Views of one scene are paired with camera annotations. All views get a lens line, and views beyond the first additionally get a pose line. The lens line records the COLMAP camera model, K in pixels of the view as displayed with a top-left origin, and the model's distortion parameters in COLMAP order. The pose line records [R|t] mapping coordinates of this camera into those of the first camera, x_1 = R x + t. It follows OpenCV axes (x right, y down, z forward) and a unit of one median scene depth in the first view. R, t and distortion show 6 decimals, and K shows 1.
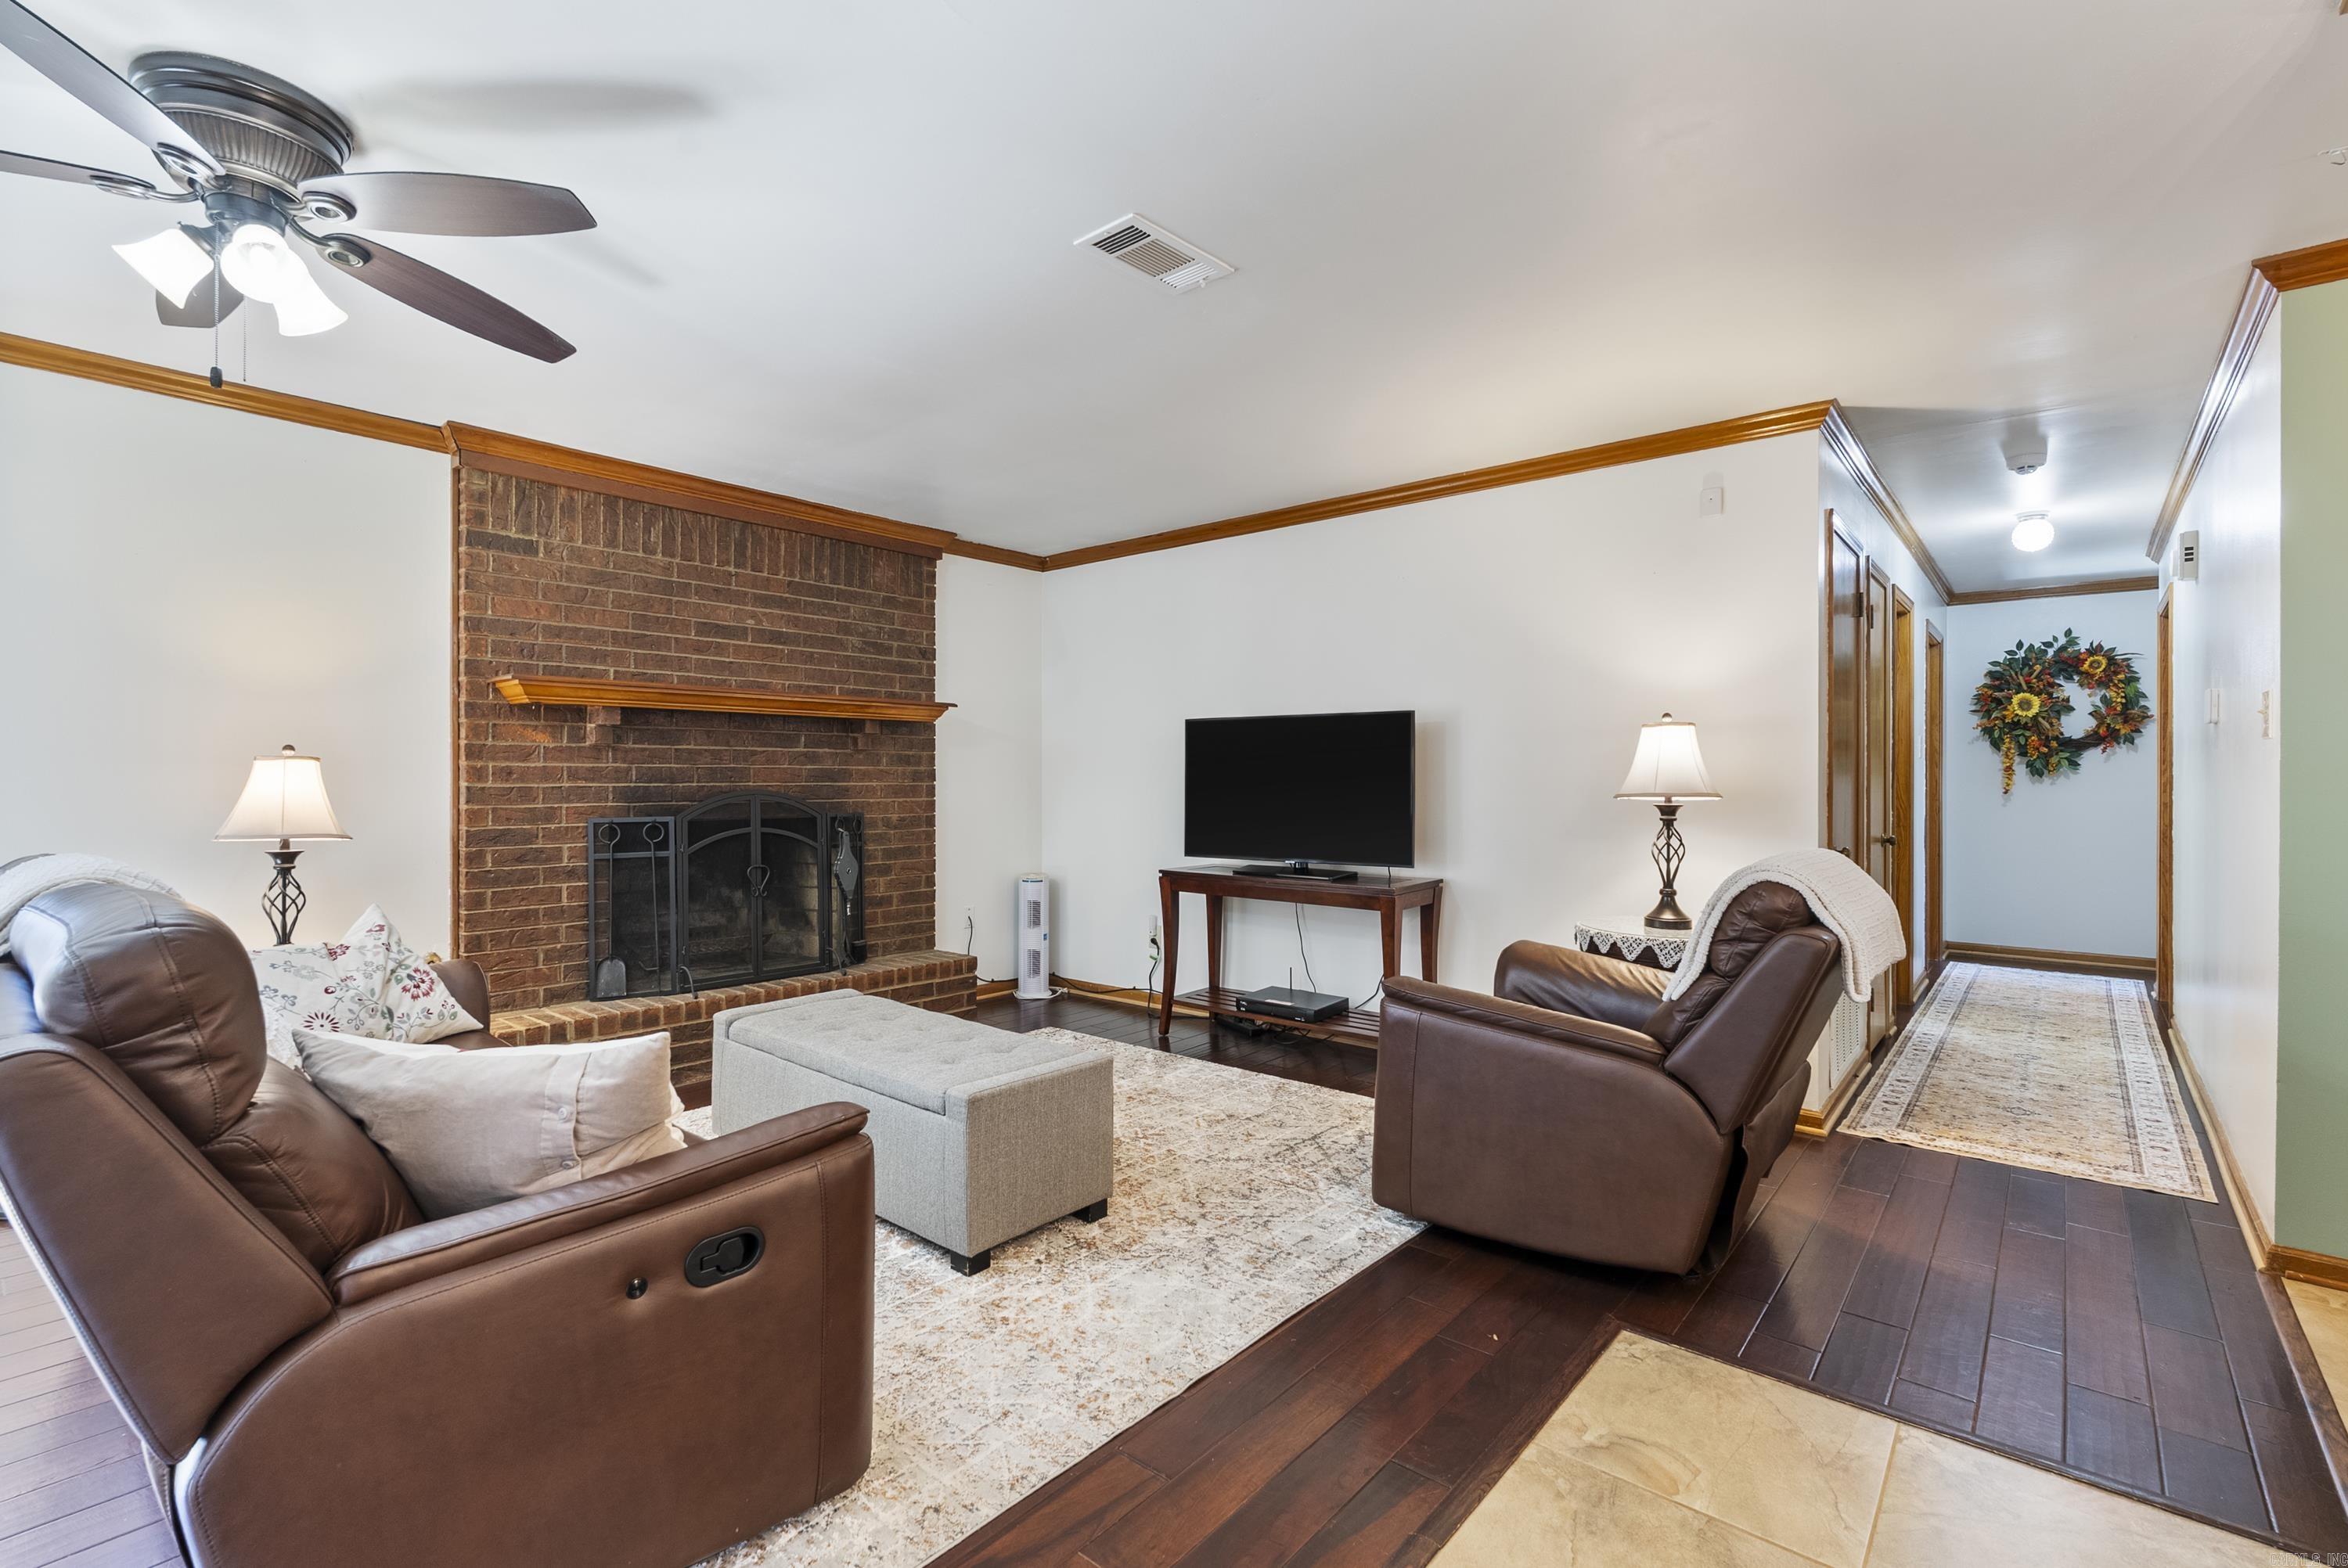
lens RADIAL K [[1042.5, 0, 1176.5], [0, 1042.5, 776.9], [0, 0, 1]] dist [-0.006403, 0.000600]
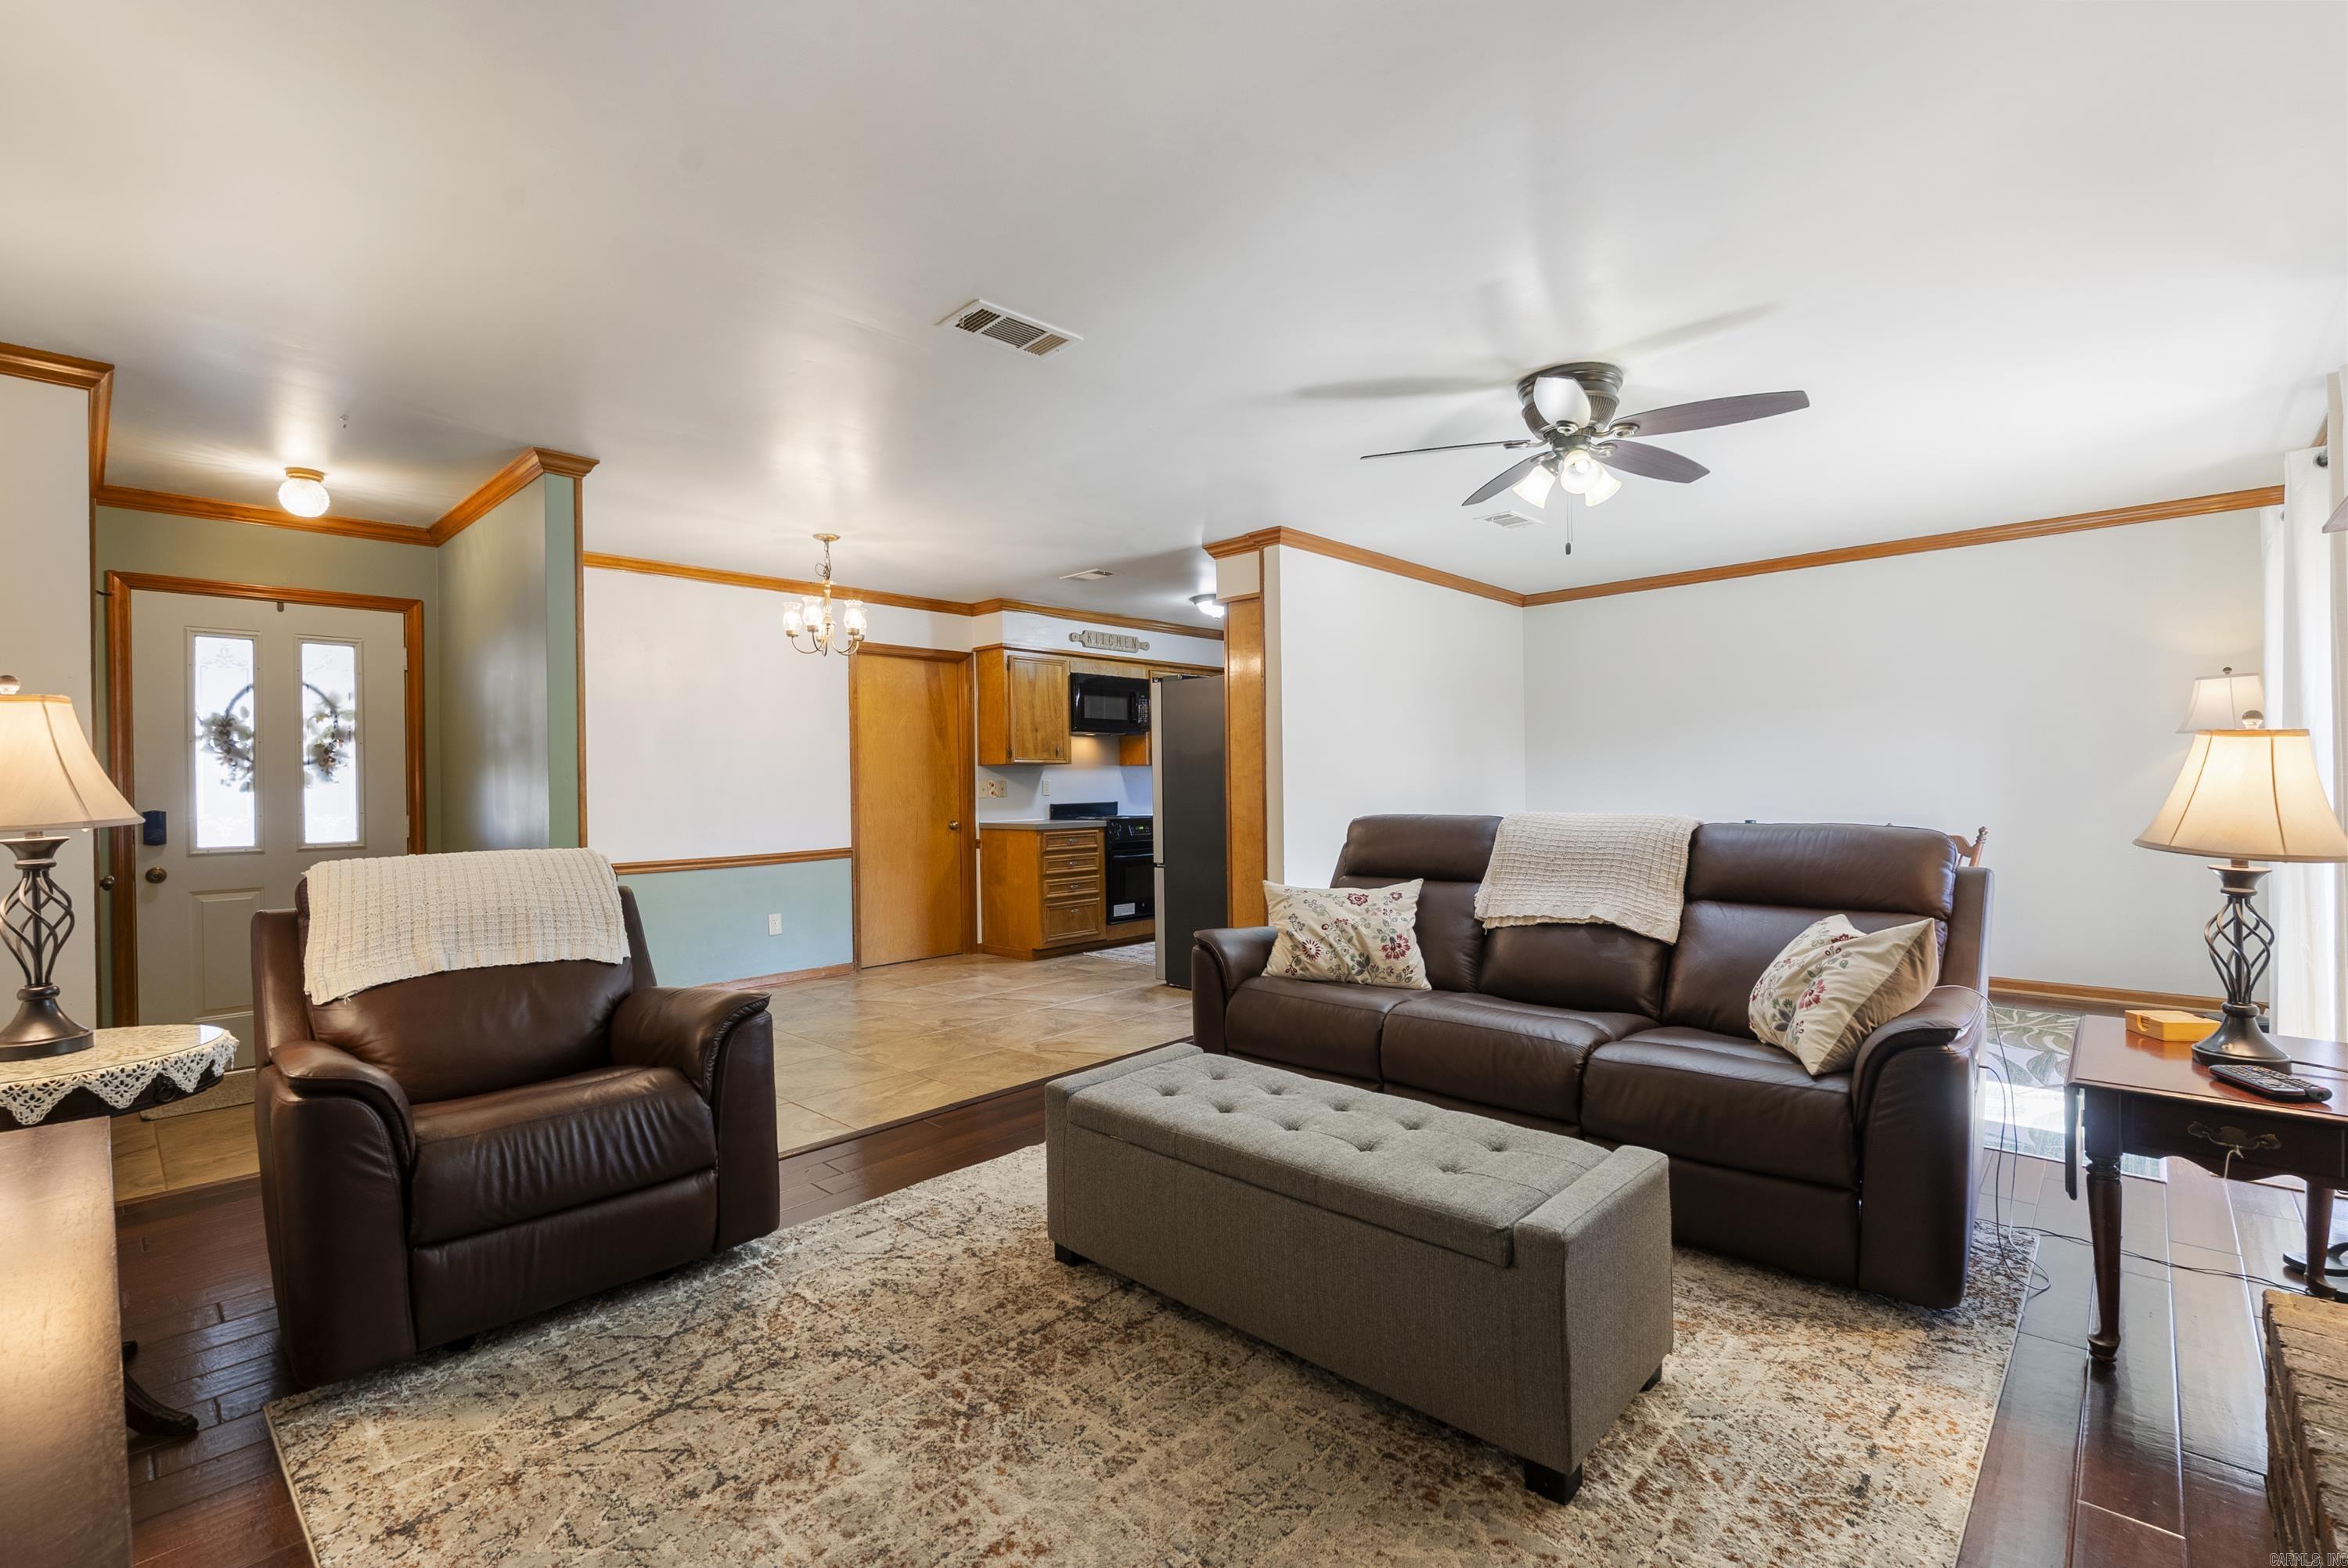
lens RADIAL K [[1042.5, 0, 1177.0], [0, 1042.5, 780.1], [0, 0, 1]] dist [-0.006403, 0.000600]
pose [[-0.998840, 0.015050, 0.045750, -0.121783], [0.015058, 0.999887, -0.000168, 0.001647], [-0.045747, 0.000521, -0.998953, 1.046128]]
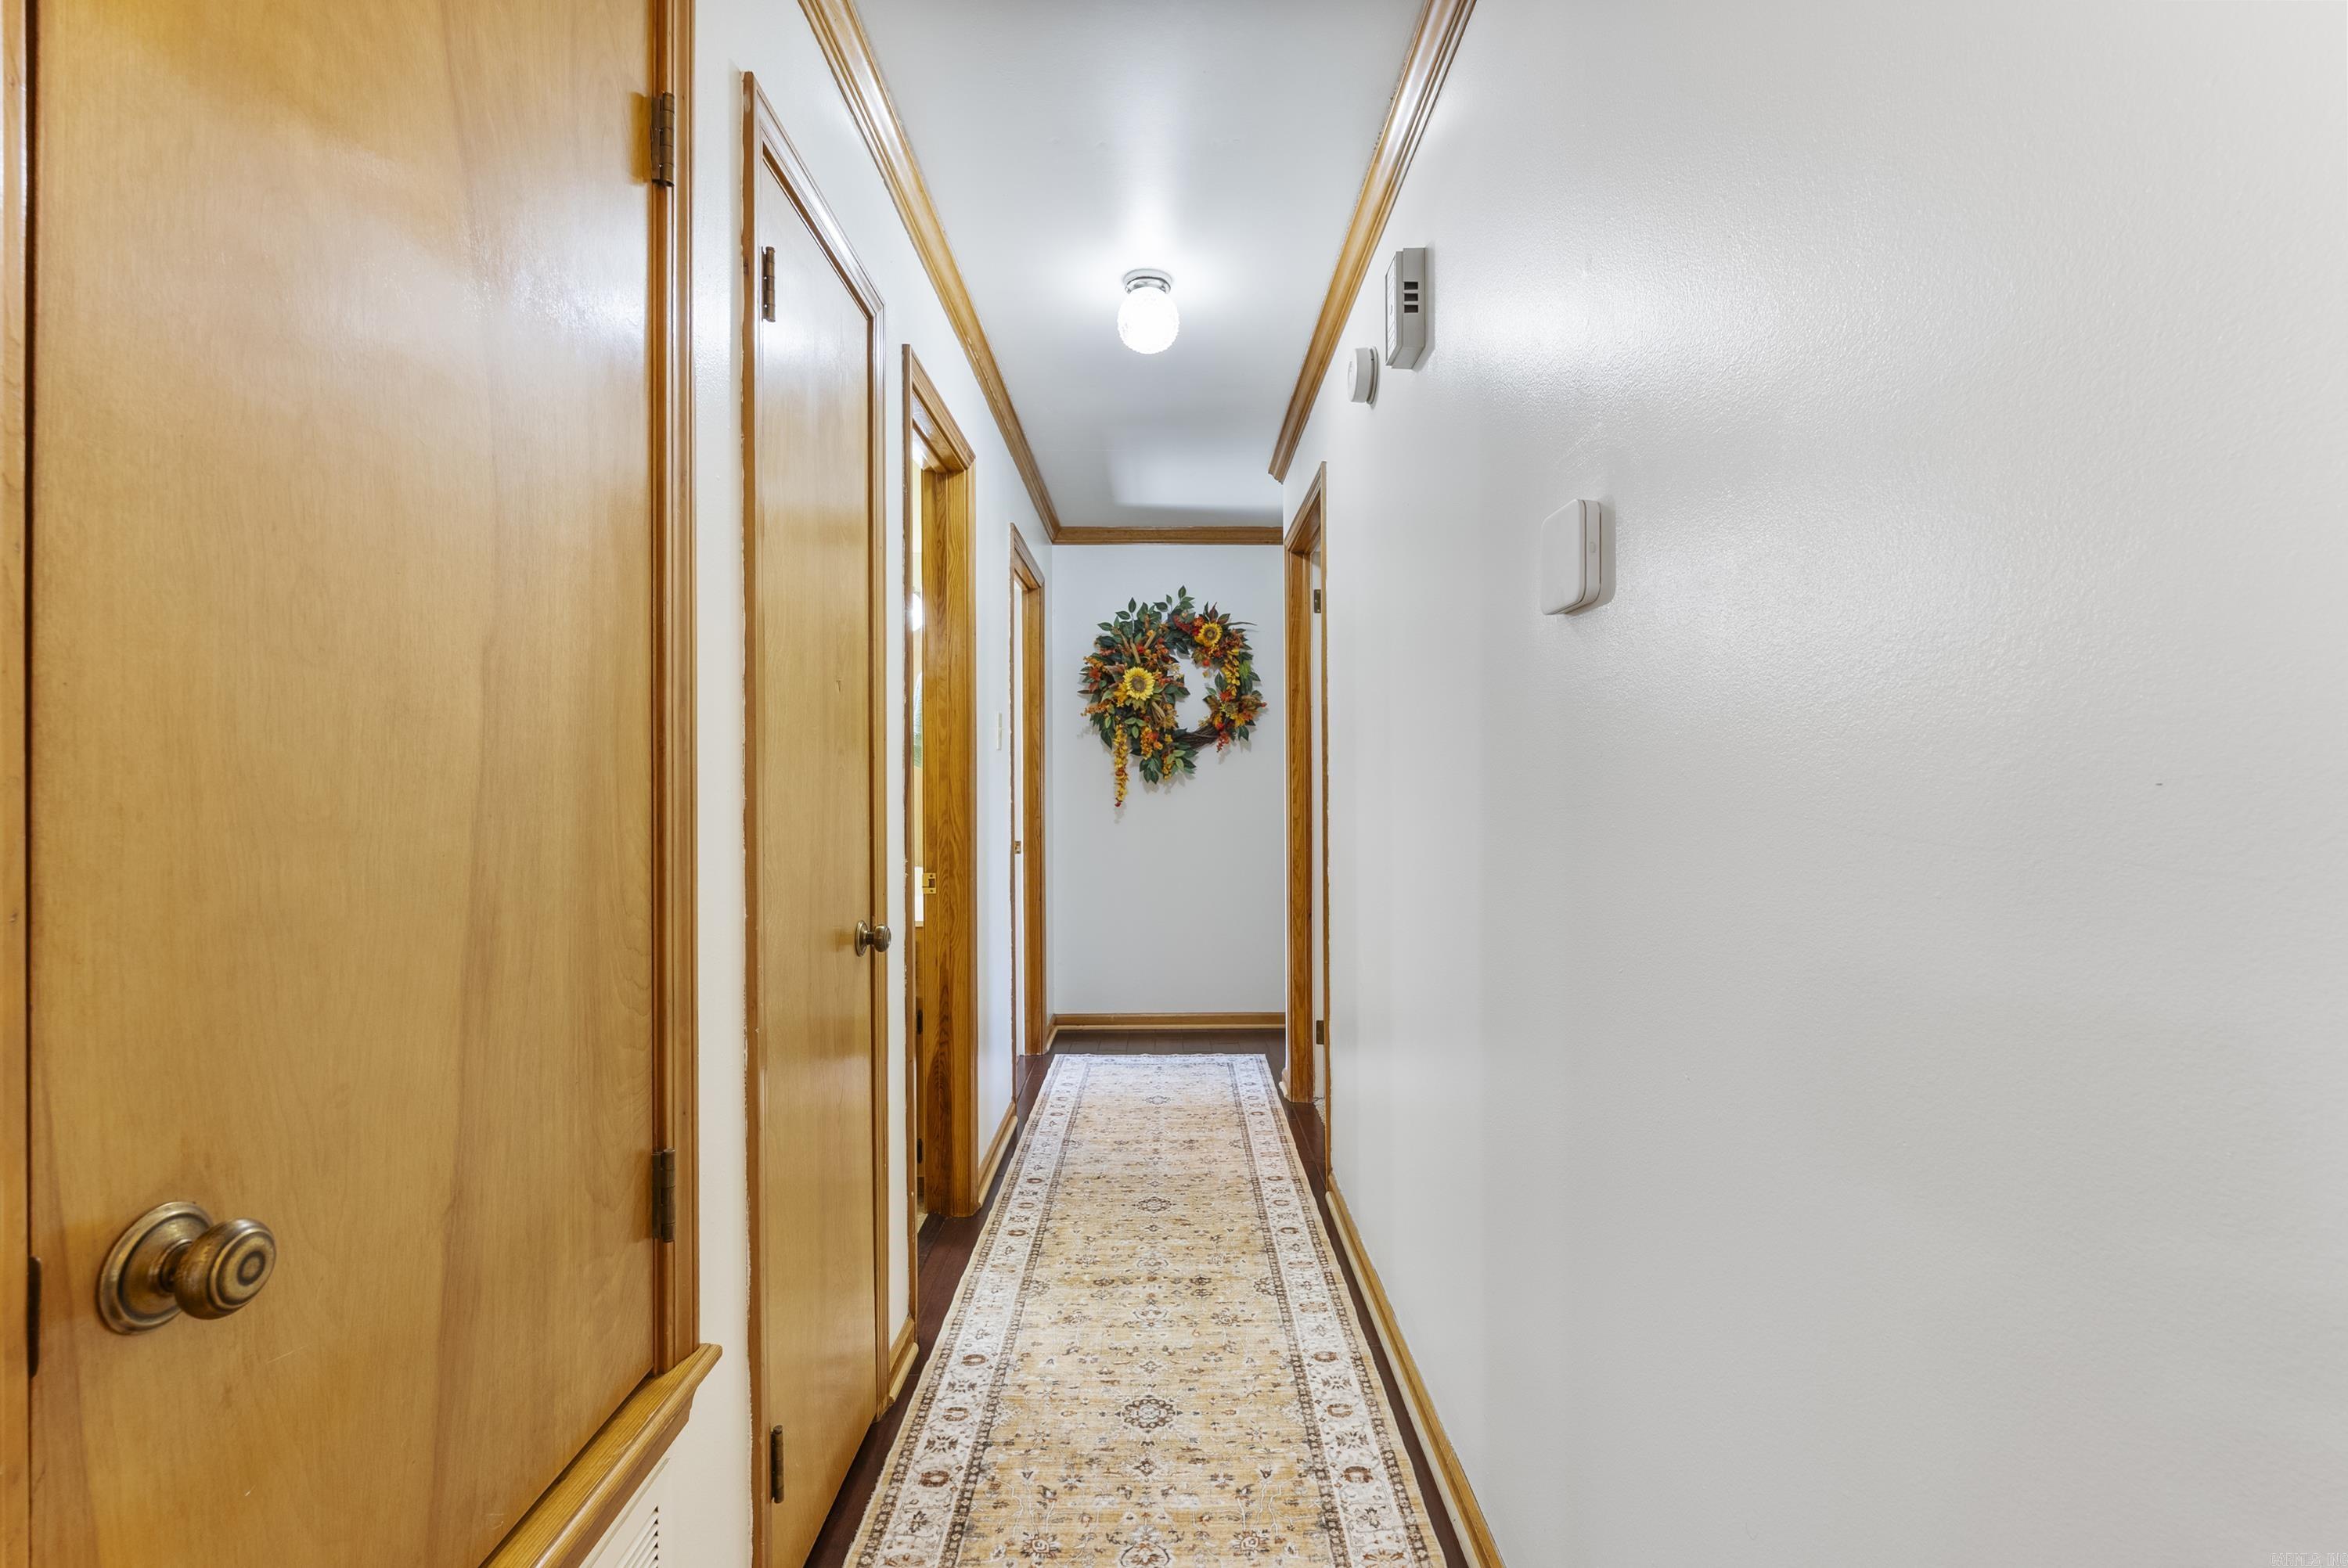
lens RADIAL K [[1042.5, 0, 1172.1], [0, 1042.5, 785.6], [0, 0, 1]] dist [-0.006403, 0.000600]
pose [[0.752827, -0.004423, 0.658204, 0.467486], [0.007181, 0.999973, -0.001493, 0.004409], [-0.658180, 0.005850, 0.752838, 0.574332]]
